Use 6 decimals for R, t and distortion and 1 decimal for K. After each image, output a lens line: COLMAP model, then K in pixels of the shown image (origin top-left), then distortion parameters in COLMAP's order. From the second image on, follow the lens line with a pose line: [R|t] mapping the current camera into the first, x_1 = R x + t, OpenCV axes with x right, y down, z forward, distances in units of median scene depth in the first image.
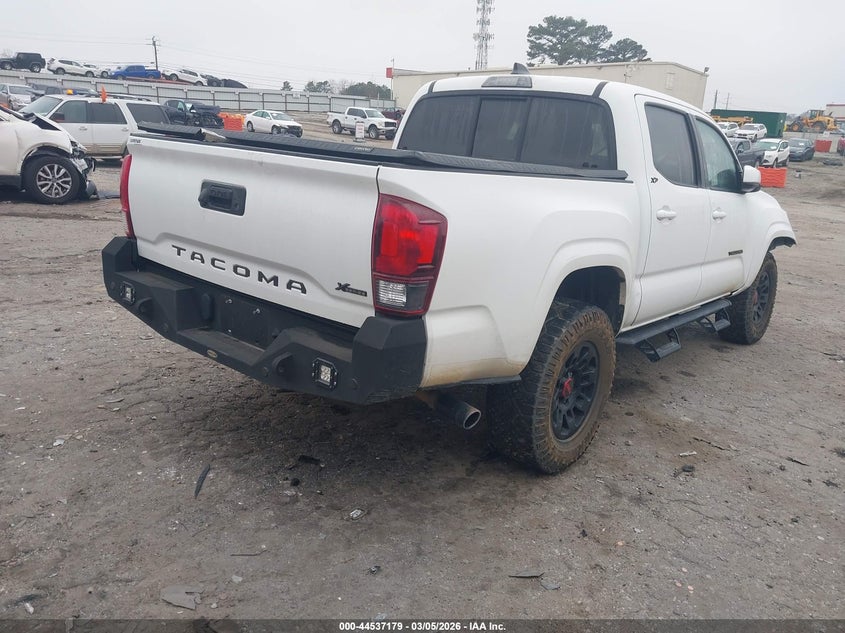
lens RADIAL K [[634.0, 0, 422.5], [0, 634.0, 316.5], [0, 0, 1]] dist [0.002839, -0.005343]
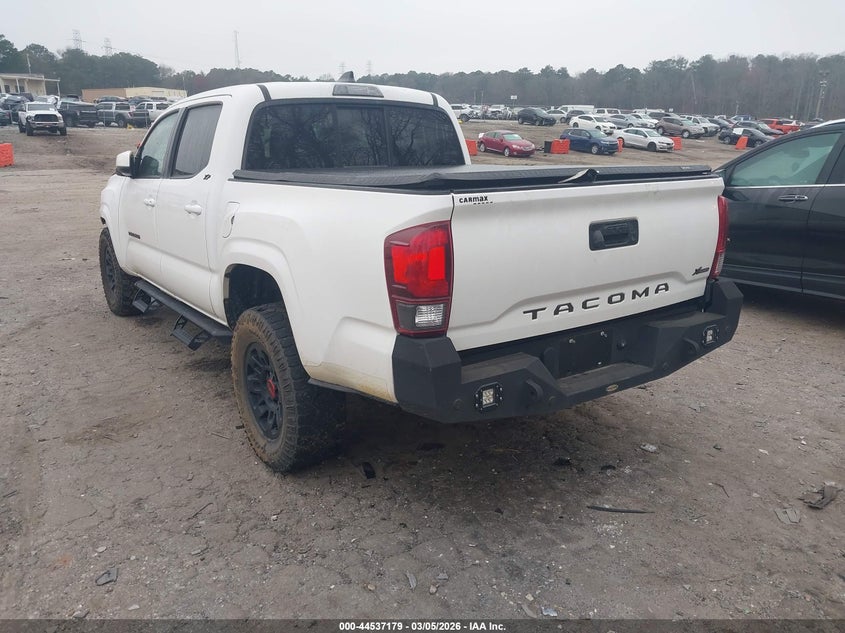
lens RADIAL K [[634.0, 0, 422.5], [0, 634.0, 316.5], [0, 0, 1]] dist [0.002839, -0.005343]
pose [[0.293198, -0.330387, 0.897151, -1.222535], [0.281474, 0.926631, 0.249254, -0.363744], [-0.913678, 0.179444, 0.364682, 0.841627]]
